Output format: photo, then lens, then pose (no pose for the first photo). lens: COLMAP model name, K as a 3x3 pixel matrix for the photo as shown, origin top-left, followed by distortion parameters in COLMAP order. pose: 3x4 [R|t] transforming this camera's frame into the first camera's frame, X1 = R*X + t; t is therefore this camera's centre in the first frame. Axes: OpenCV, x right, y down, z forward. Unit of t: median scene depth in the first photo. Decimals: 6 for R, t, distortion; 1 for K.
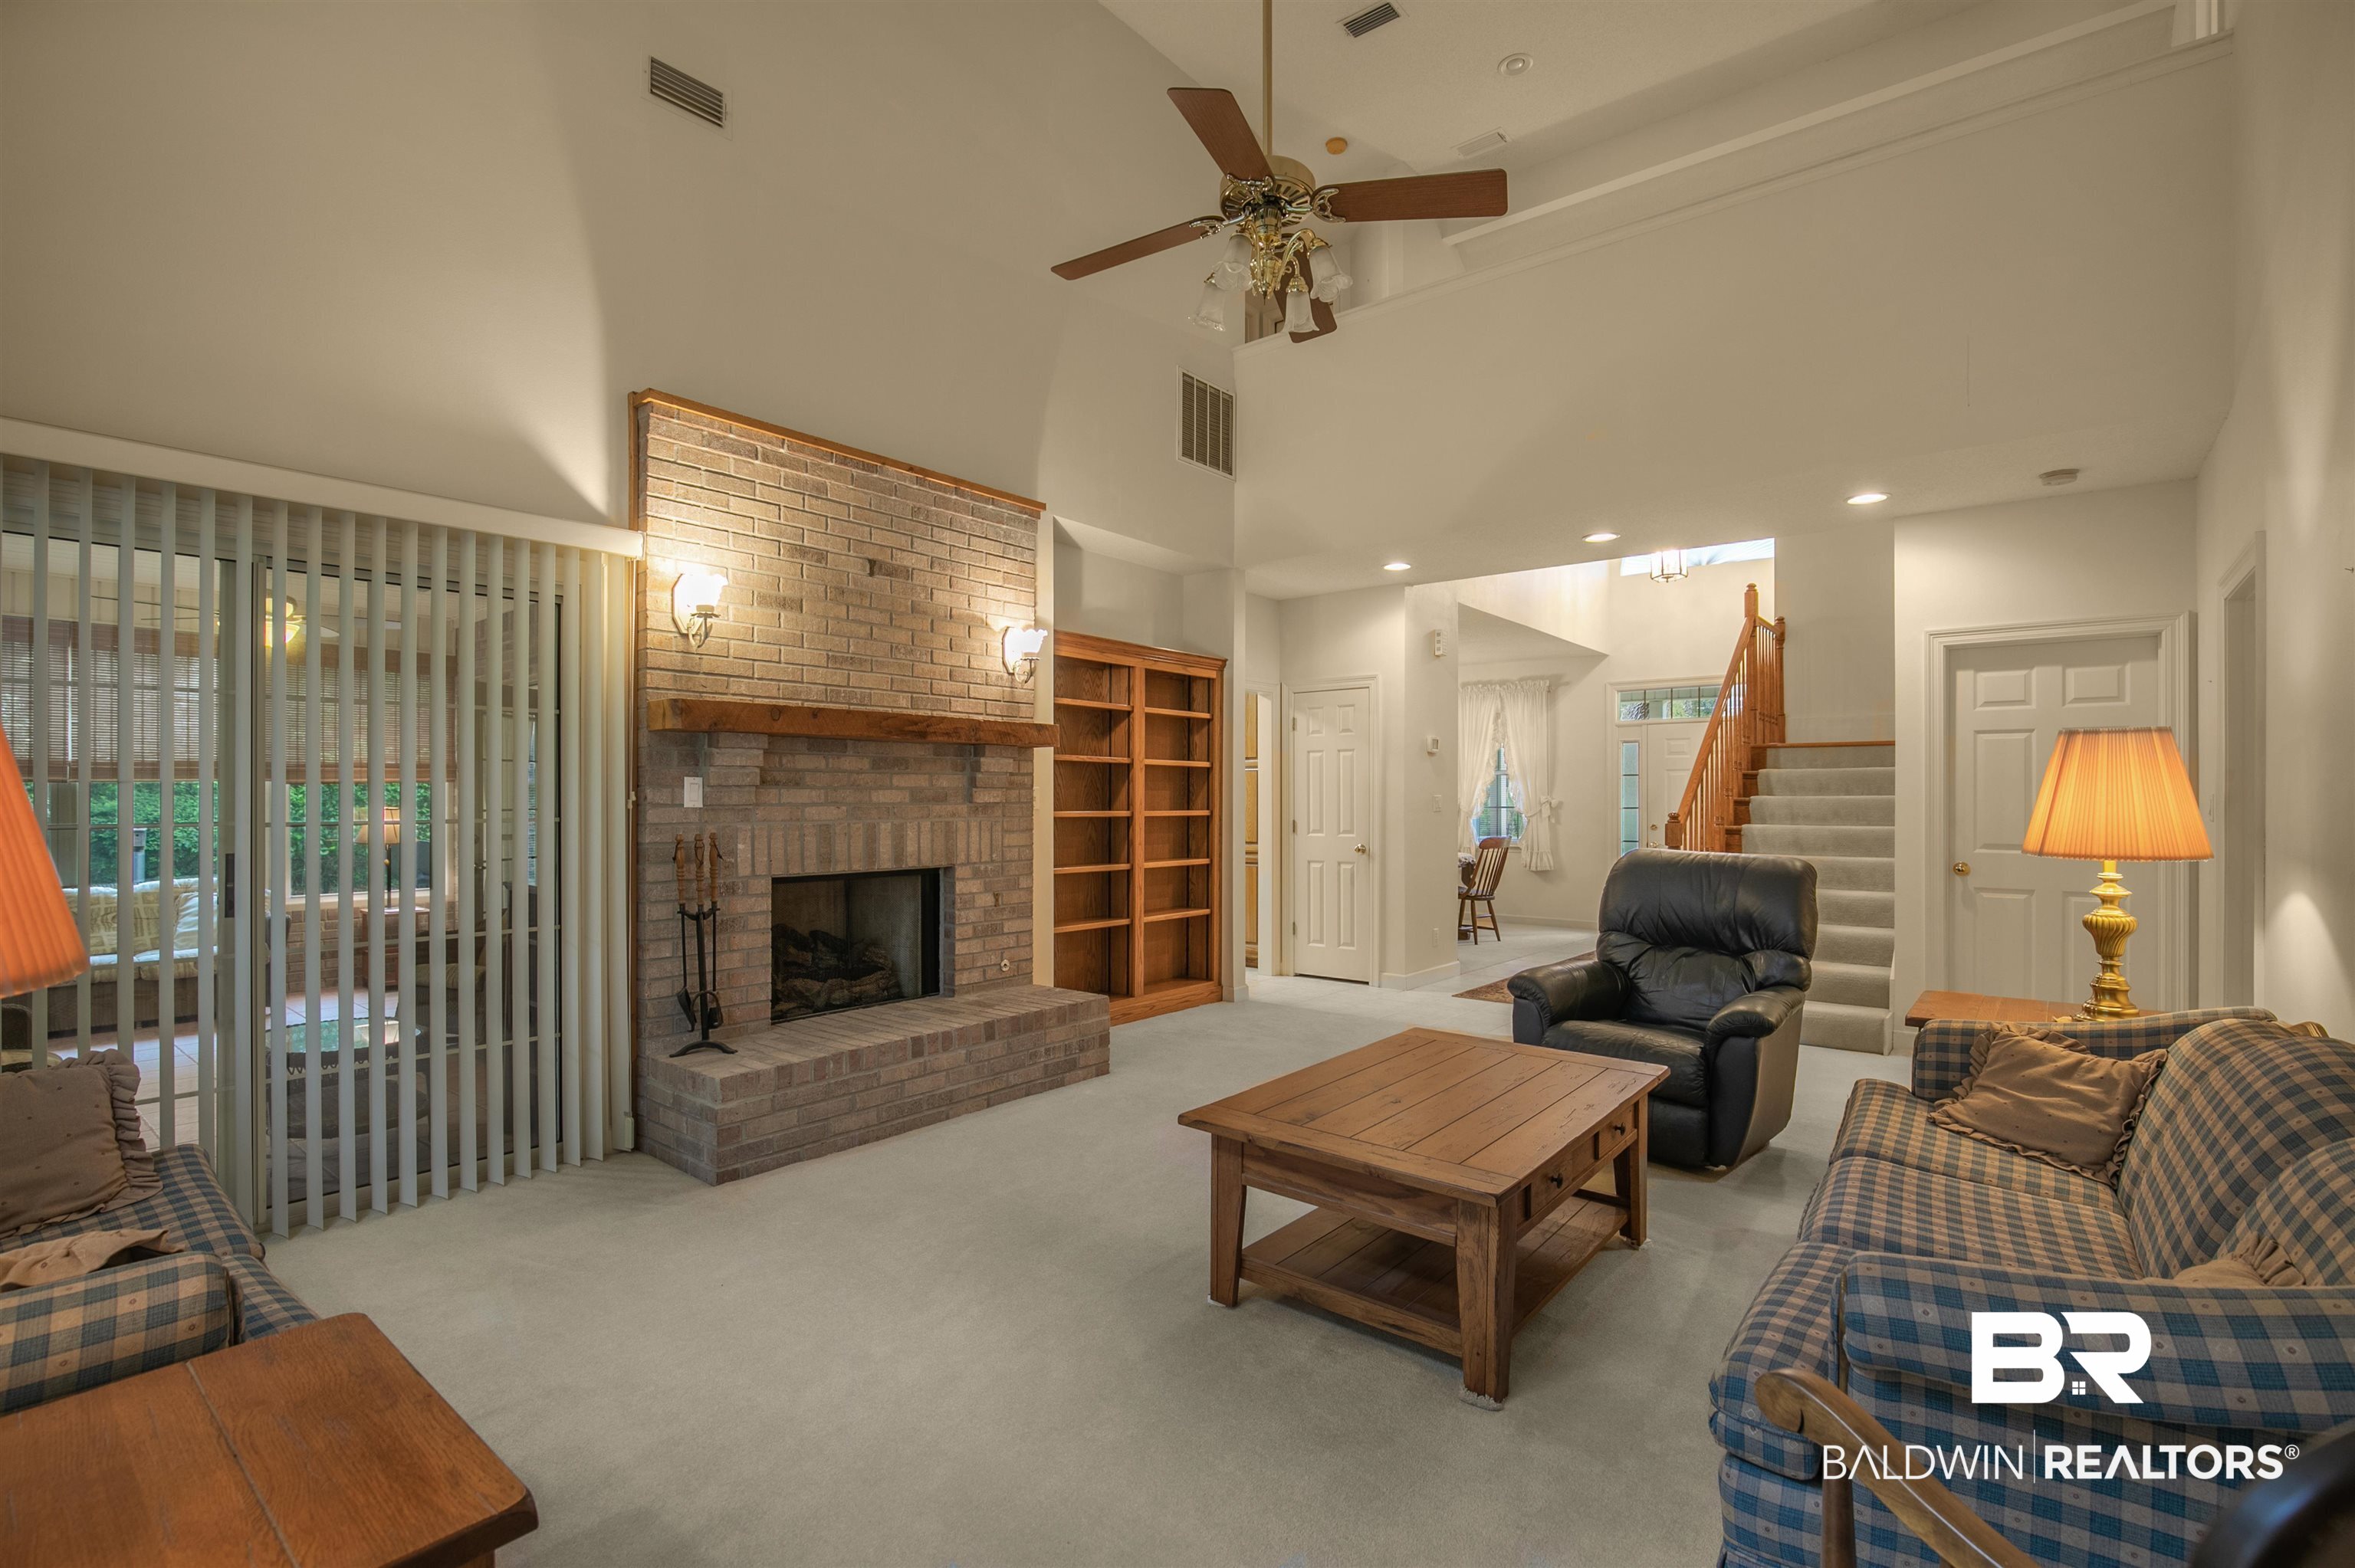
lens RADIAL K [[1090.1, 0, 1164.0], [0, 1090.1, 798.2], [0, 0, 1]] dist [-0.022097, 0.013143]
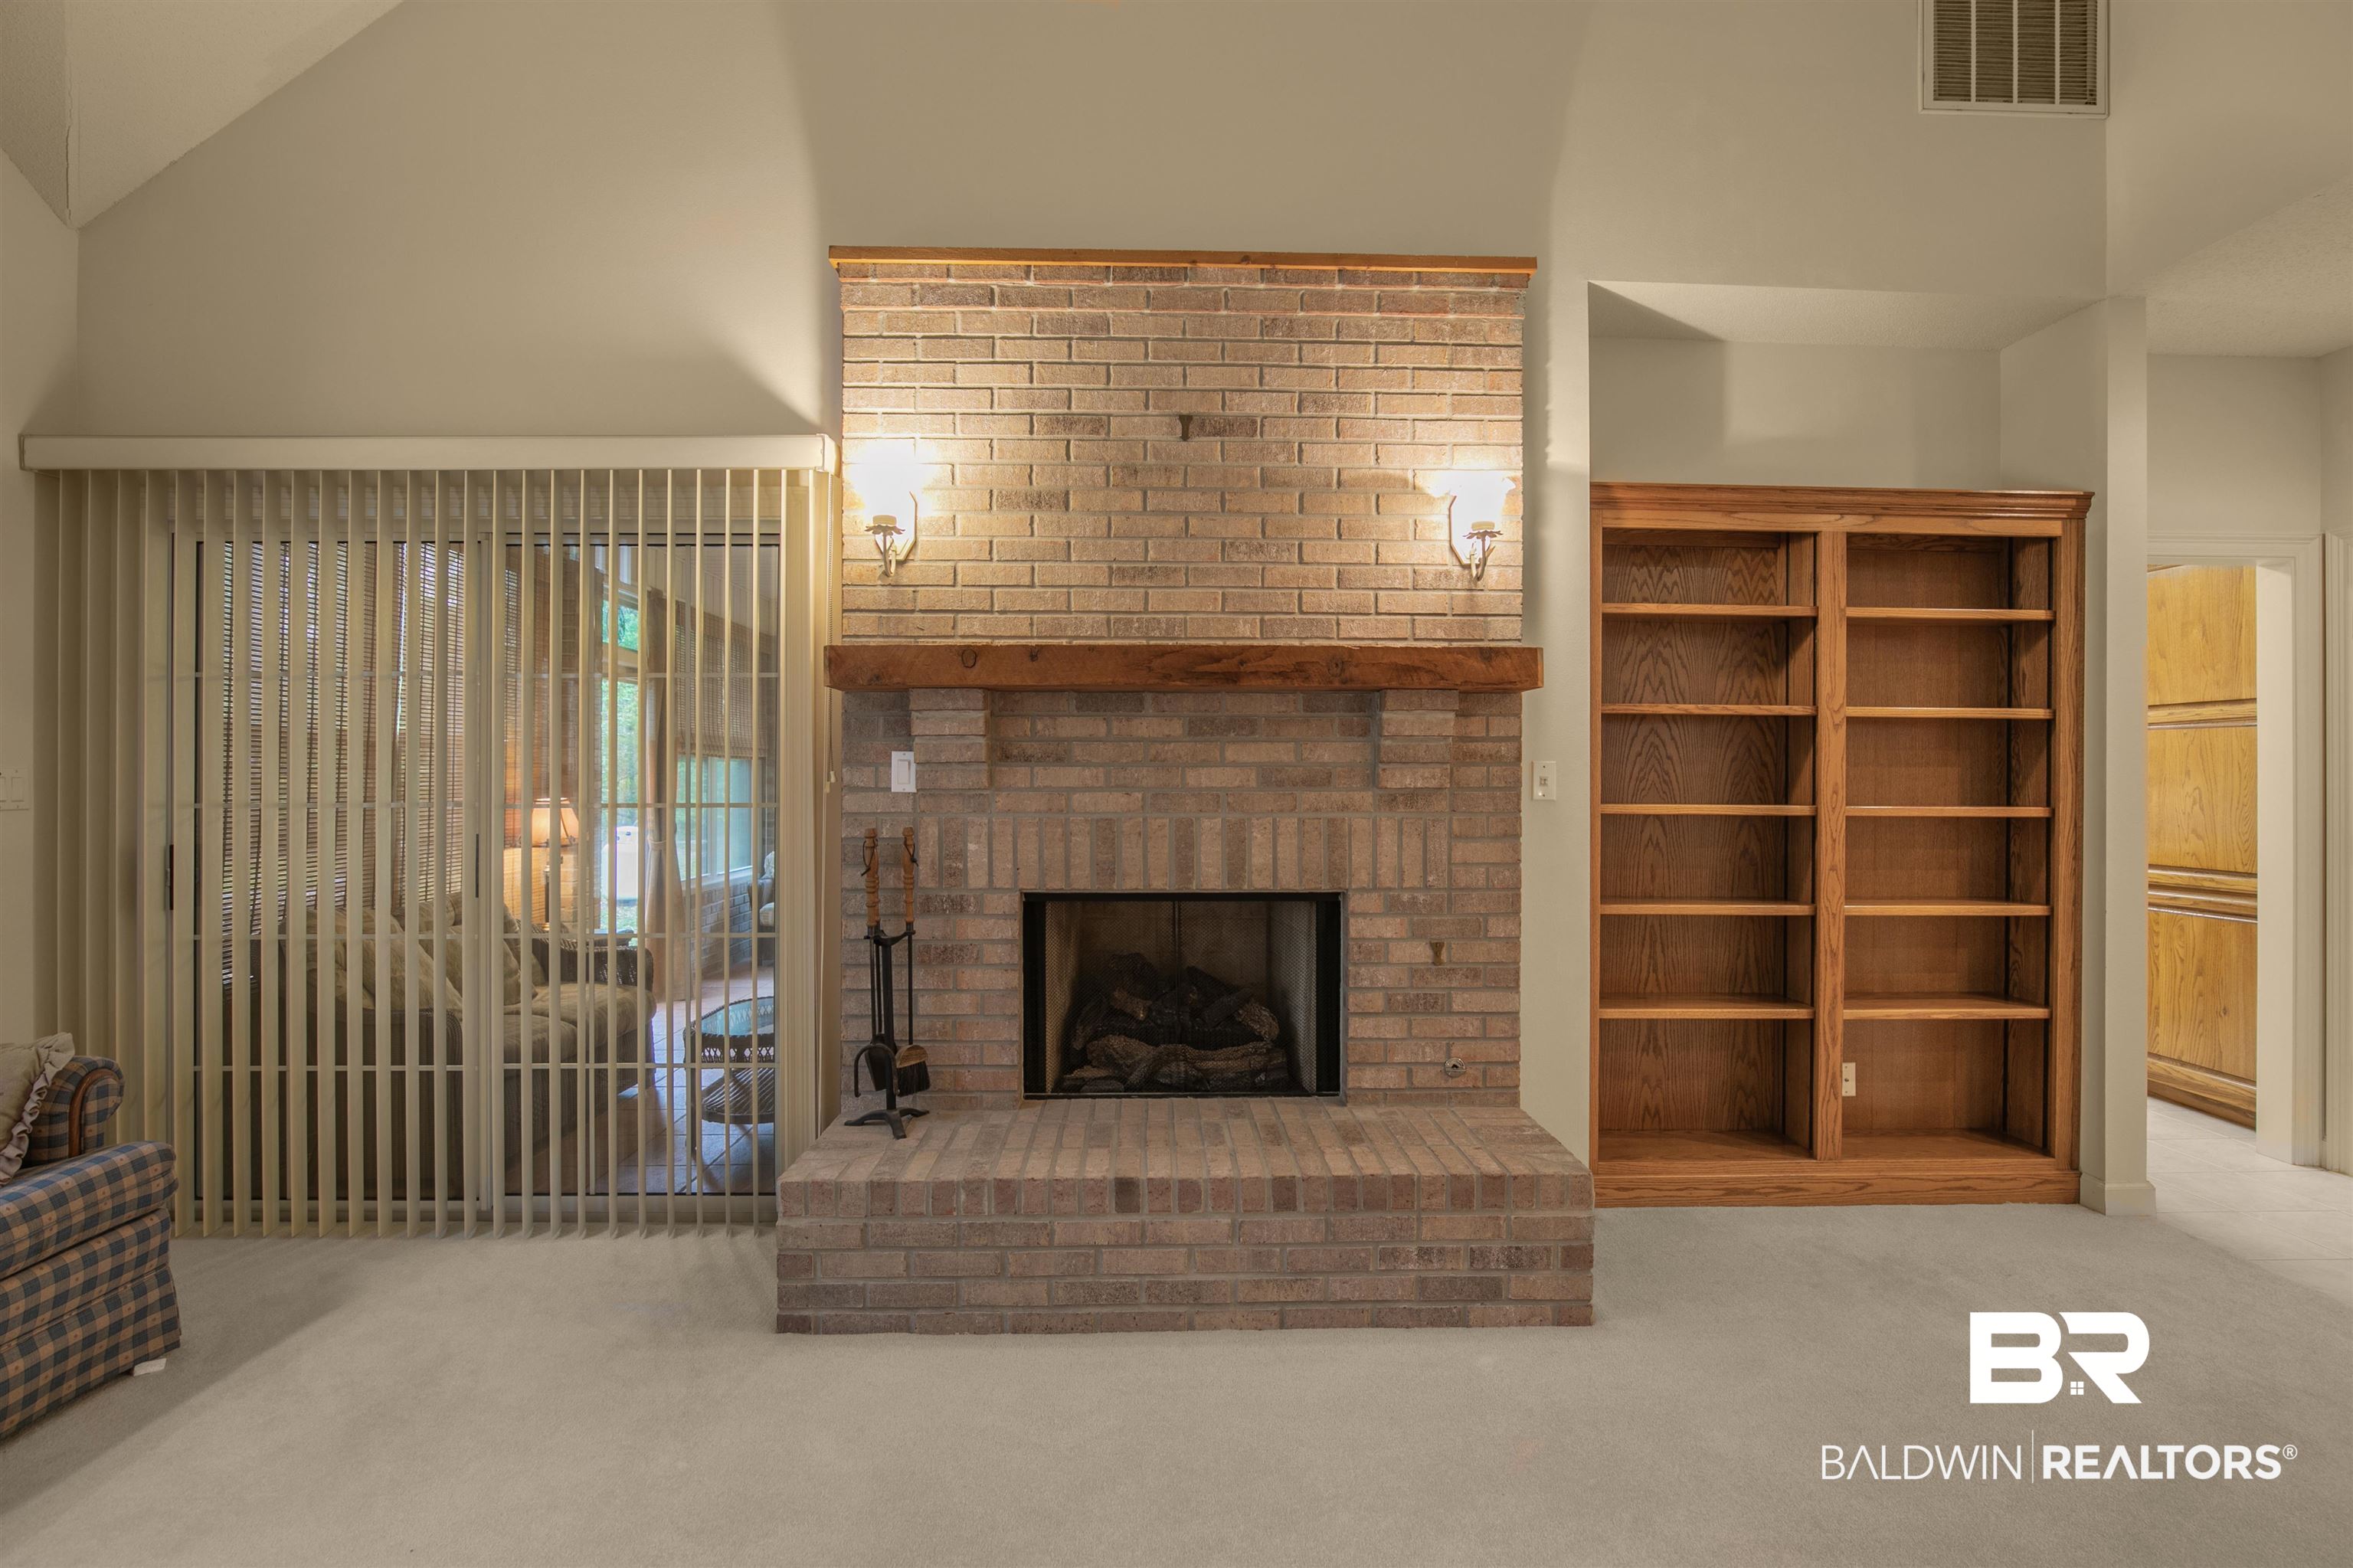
lens RADIAL K [[1075.7, 0, 1178.2], [0, 1075.7, 778.5], [0, 0, 1]] dist [-0.017291, 0.001085]
pose [[0.655382, -0.001112, -0.755296, 0.213650], [-0.001747, 0.999994, -0.002989, 0.000937], [0.755295, 0.003278, 0.655376, 0.570125]]
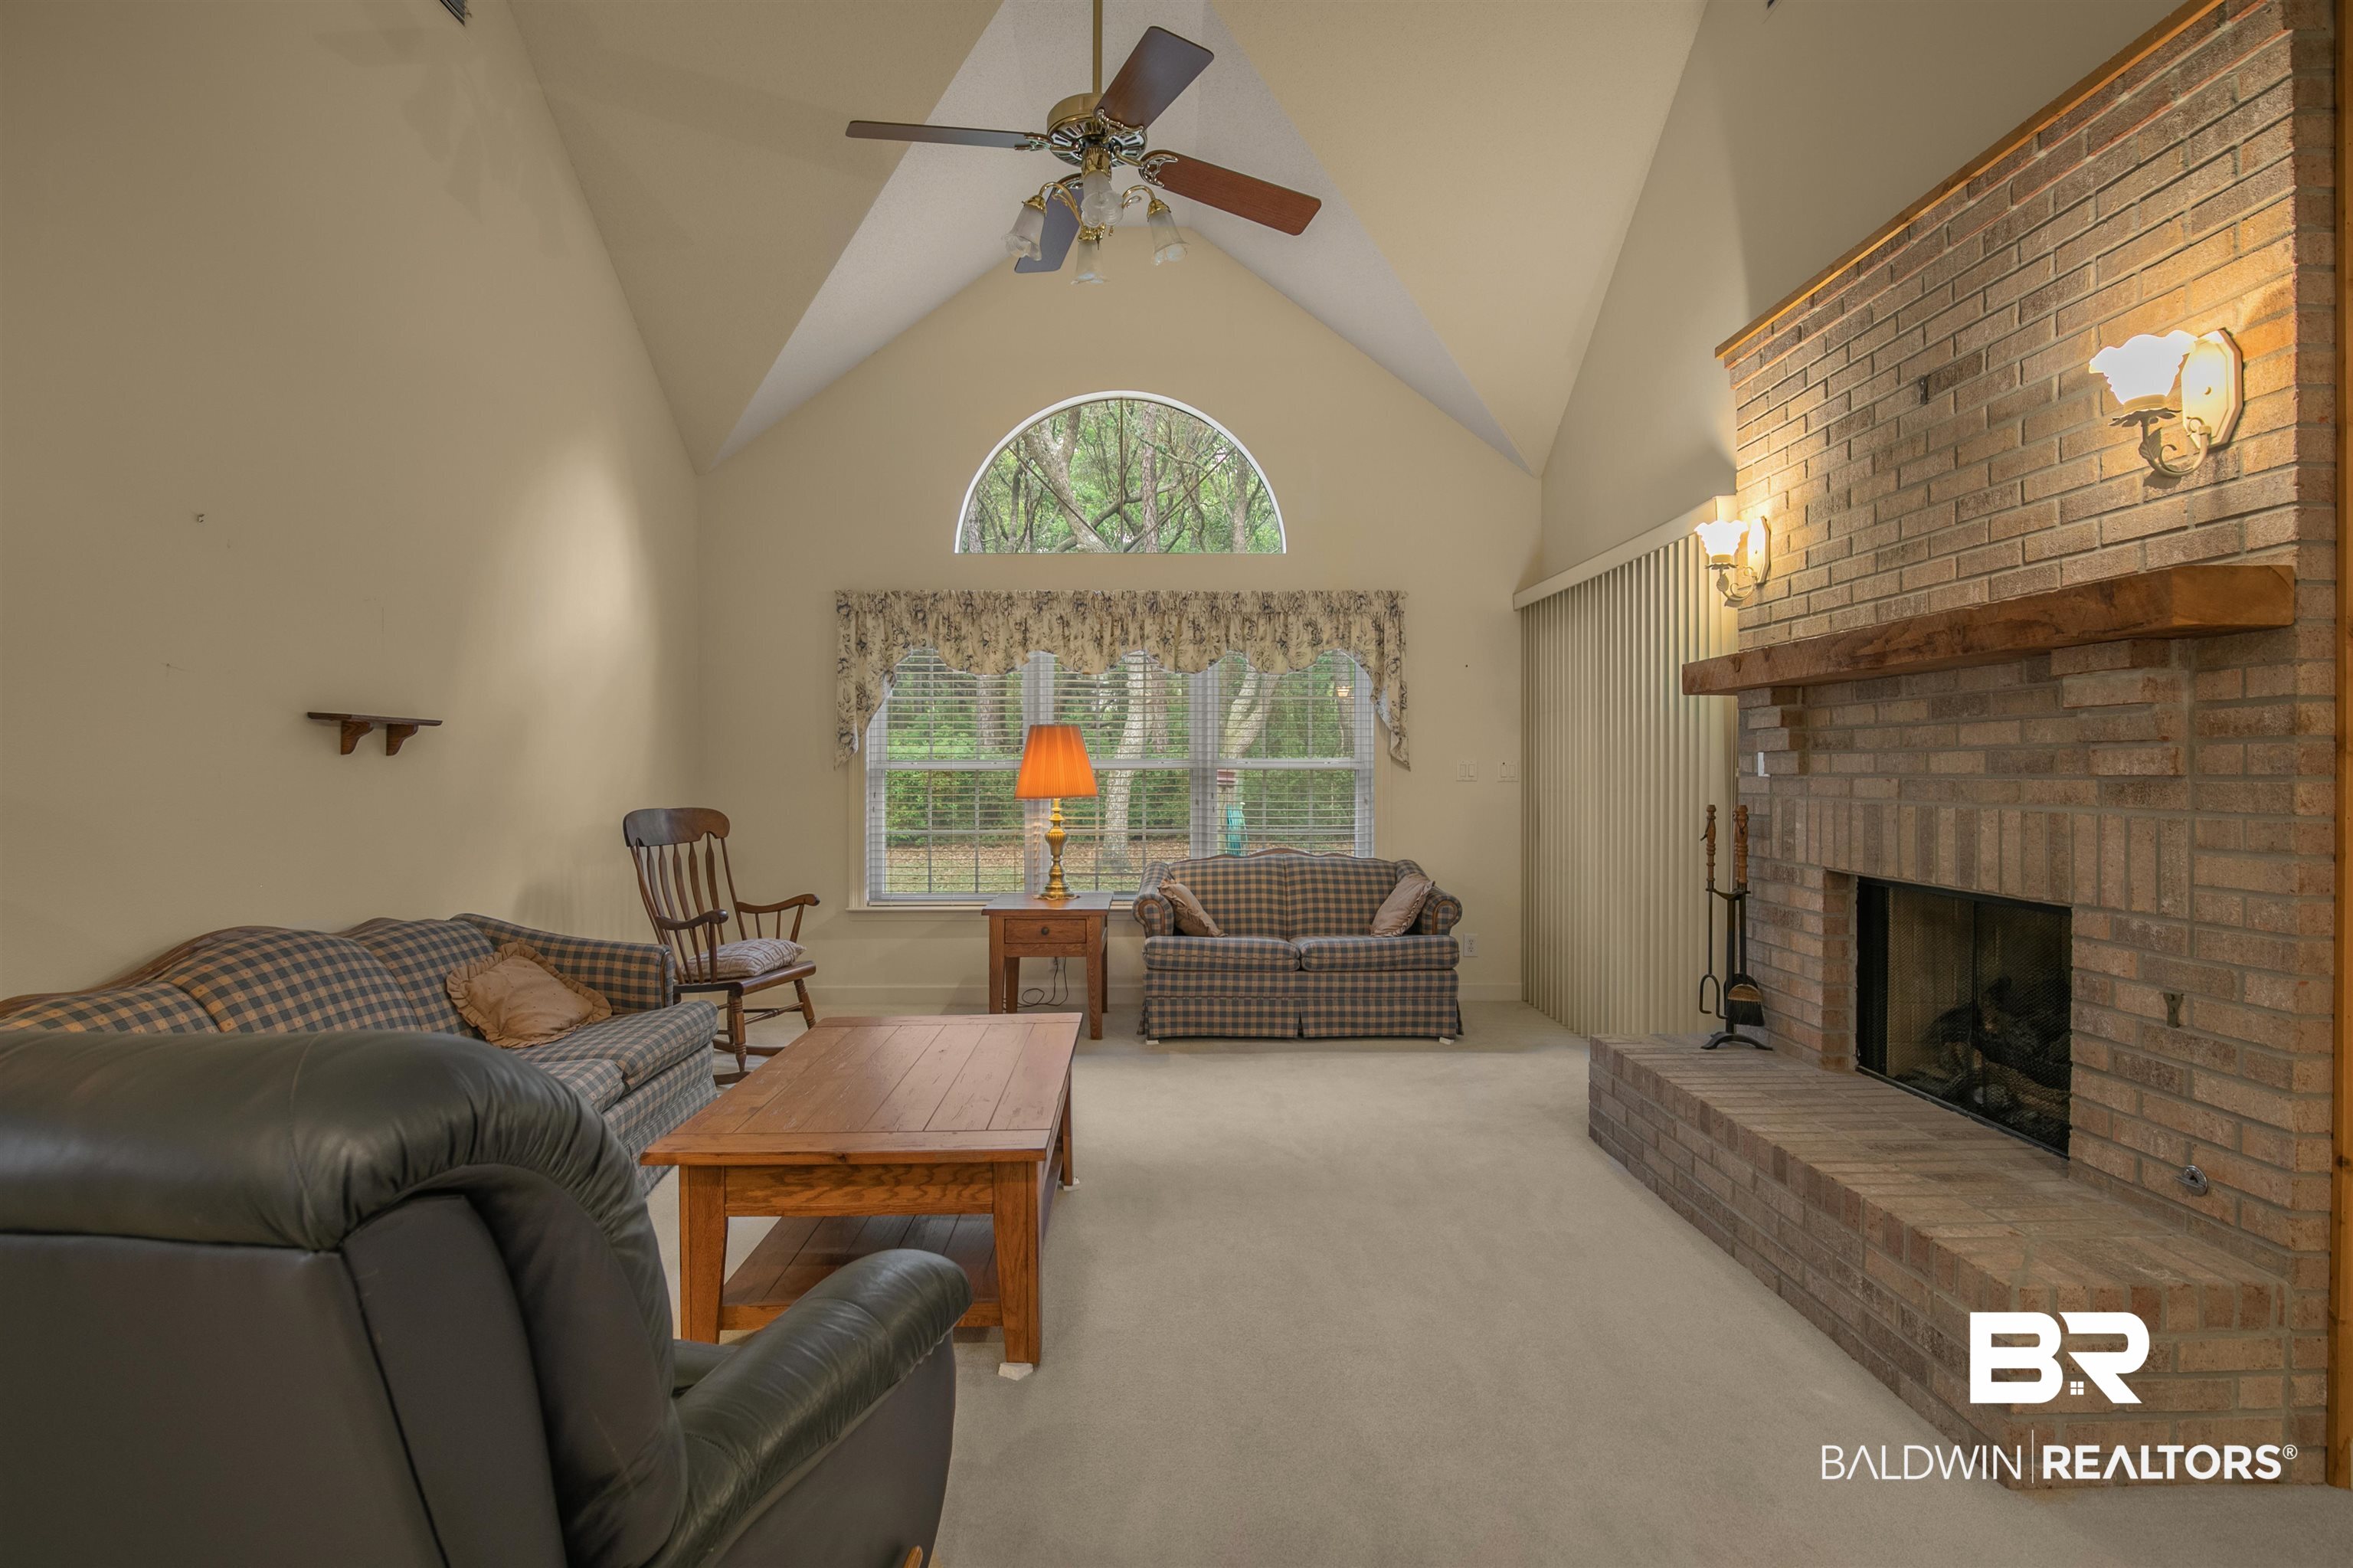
lens RADIAL K [[1095.5, 0, 1174.1], [0, 1095.5, 768.0], [0, 0, 1]] dist [-0.034152, 0.007785]
pose [[-0.756749, -0.001760, -0.653703, 0.444210], [-0.002831, 0.999996, 0.000585, 0.002023], [0.653699, 0.002293, -0.756751, 1.173393]]
